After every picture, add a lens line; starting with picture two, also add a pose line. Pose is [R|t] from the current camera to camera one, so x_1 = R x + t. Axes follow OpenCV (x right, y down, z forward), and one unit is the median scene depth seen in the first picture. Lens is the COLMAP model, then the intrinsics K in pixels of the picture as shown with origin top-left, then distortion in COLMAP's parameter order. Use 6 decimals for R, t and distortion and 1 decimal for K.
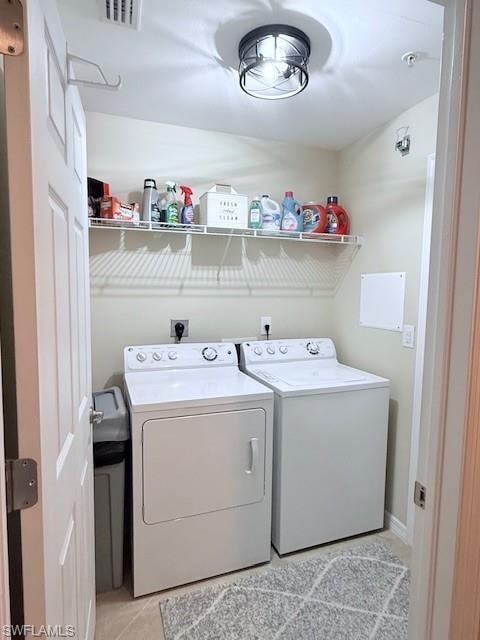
lens RADIAL K [[370.6, 0, 240.5], [0, 370.6, 317.9], [0, 0, 1]] dist [0.001506, 0.001278]
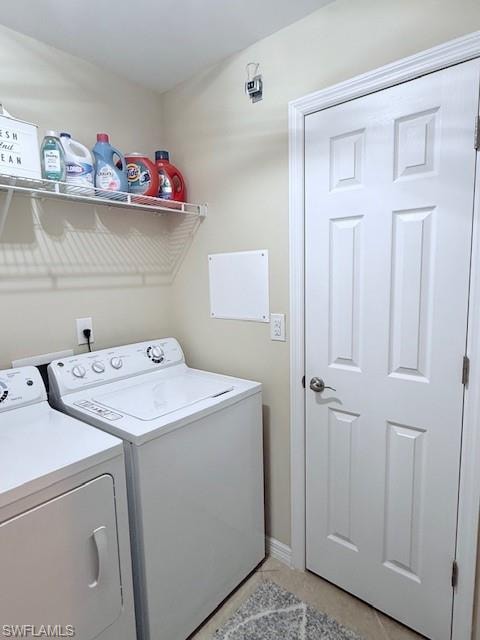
lens RADIAL K [[370.6, 0, 240.5], [0, 370.6, 317.9], [0, 0, 1]] dist [0.001506, 0.001278]
pose [[0.862830, -0.097216, 0.496058, -0.021959], [0.078526, 0.995197, 0.058451, -0.021952], [-0.499358, -0.011480, 0.866320, 0.275586]]
